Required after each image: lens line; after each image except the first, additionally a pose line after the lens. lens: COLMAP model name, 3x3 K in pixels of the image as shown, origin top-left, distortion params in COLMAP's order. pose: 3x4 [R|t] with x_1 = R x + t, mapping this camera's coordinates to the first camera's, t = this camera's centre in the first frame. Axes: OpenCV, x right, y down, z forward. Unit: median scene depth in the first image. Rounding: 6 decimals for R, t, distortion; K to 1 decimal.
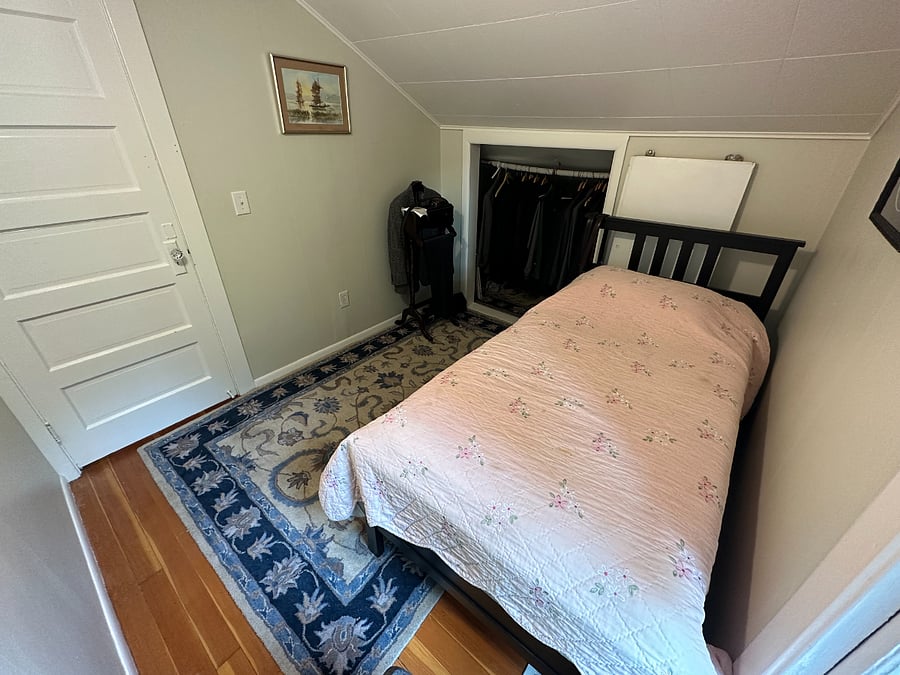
lens RADIAL K [[373.2, 0, 449.9], [0, 373.2, 337.2], [0, 0, 1]] dist [-0.004901, -0.000242]
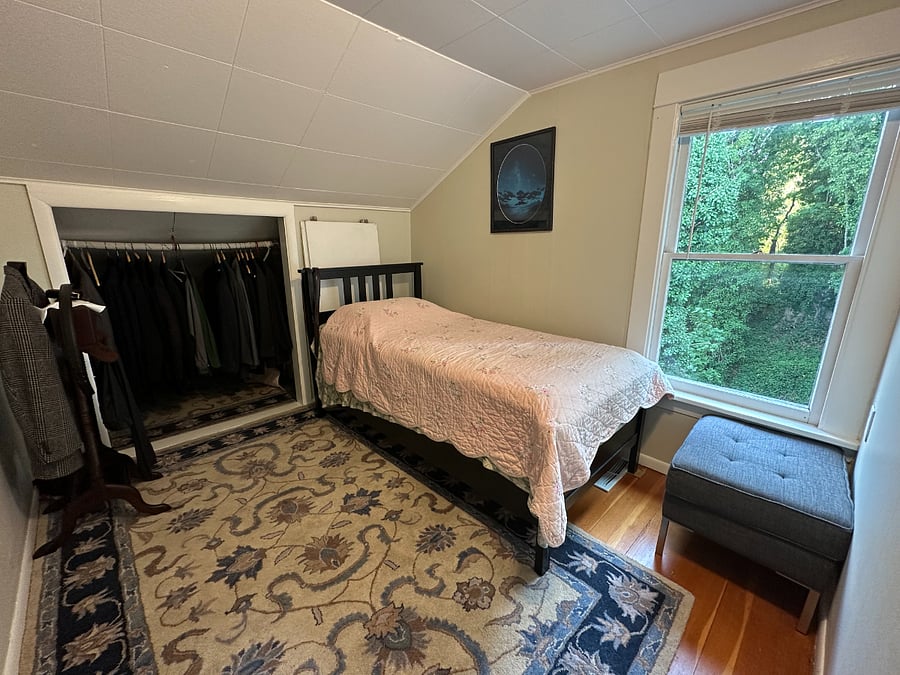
lens RADIAL K [[373.2, 0, 449.6], [0, 373.2, 337.1], [0, 0, 1]] dist [-0.004901, -0.000242]
pose [[0.114675, -0.254419, 0.960271, -0.791494], [0.493986, 0.853266, 0.167077, -0.163723], [-0.861875, 0.455201, 0.223528, 0.584896]]
